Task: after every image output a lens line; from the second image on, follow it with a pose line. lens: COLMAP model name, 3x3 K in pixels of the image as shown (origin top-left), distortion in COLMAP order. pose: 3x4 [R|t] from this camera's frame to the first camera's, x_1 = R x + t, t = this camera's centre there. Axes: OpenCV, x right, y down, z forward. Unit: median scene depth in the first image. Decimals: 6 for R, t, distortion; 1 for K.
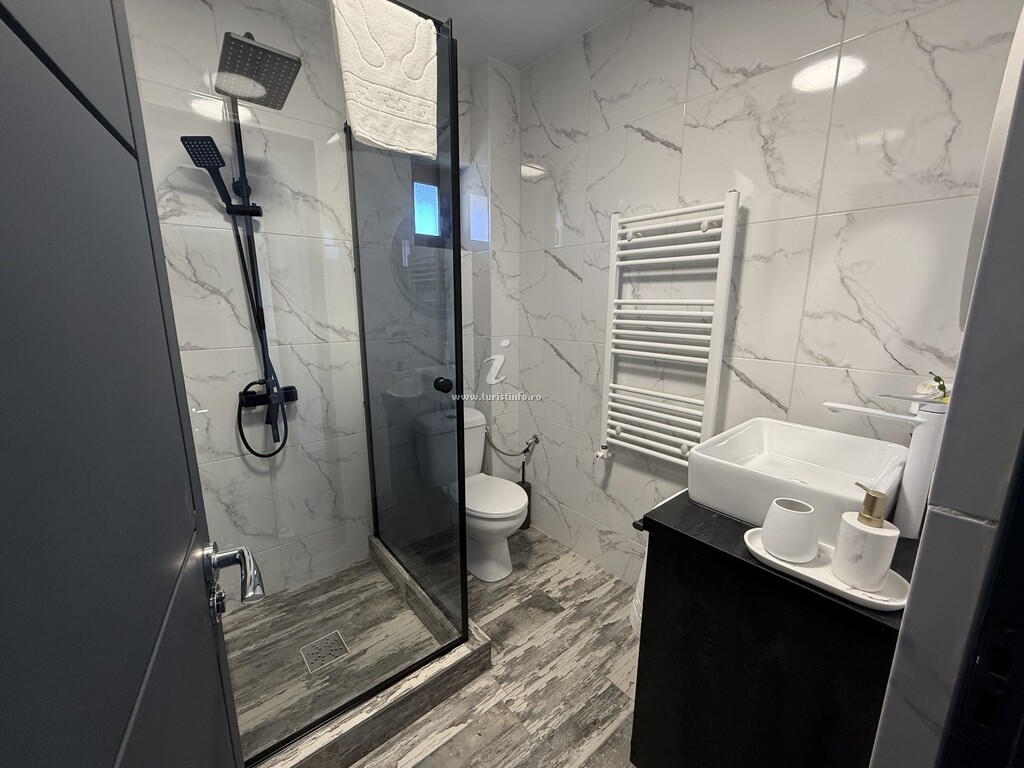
lens RADIAL K [[408.9, 0, 510.5], [0, 408.9, 386.6], [0, 0, 1]] dist [-0.000953, 0.000434]
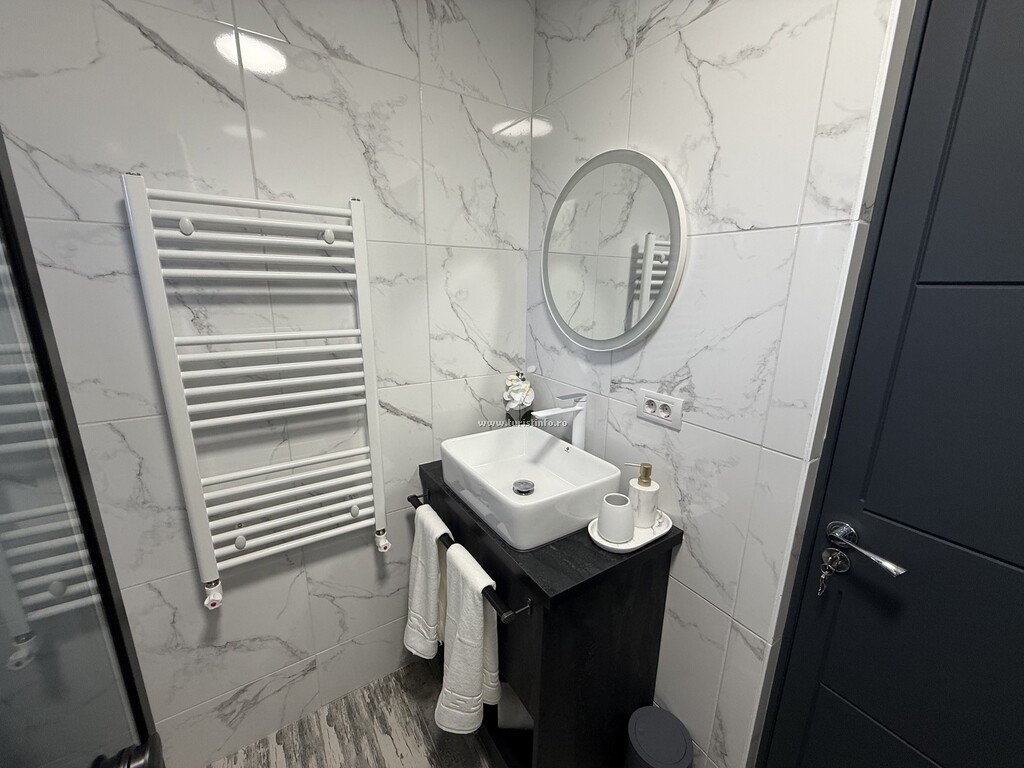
lens RADIAL K [[408.9, 0, 508.7], [0, 408.9, 387.7], [0, 0, 1]] dist [-0.000953, 0.000434]
pose [[0.123464, -0.244812, 0.961678, -0.253638], [0.190848, 0.956859, 0.219083, -0.196872], [-0.973824, 0.156485, 0.164860, 0.519023]]
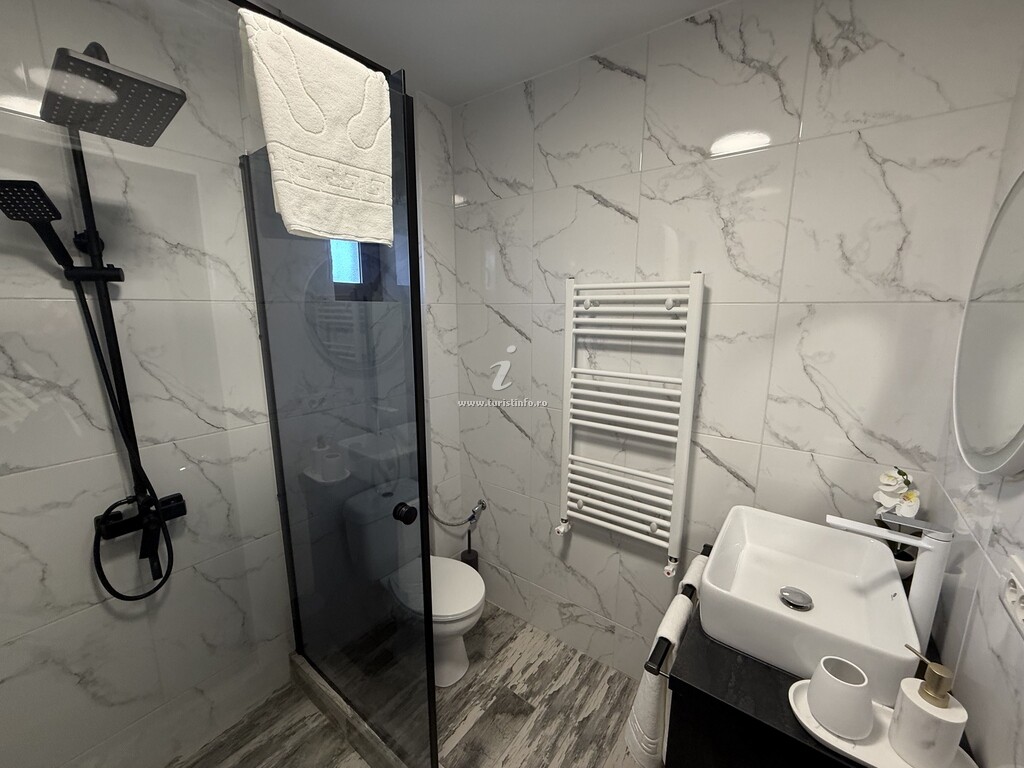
lens RADIAL K [[408.9, 0, 510.5], [0, 408.9, 386.9], [0, 0, 1]] dist [-0.000953, 0.000434]
pose [[0.973514, -0.045270, 0.224101, -0.101277], [0.048623, 0.998772, -0.009464, -0.180332], [-0.223397, 0.020110, 0.974520, 0.128529]]
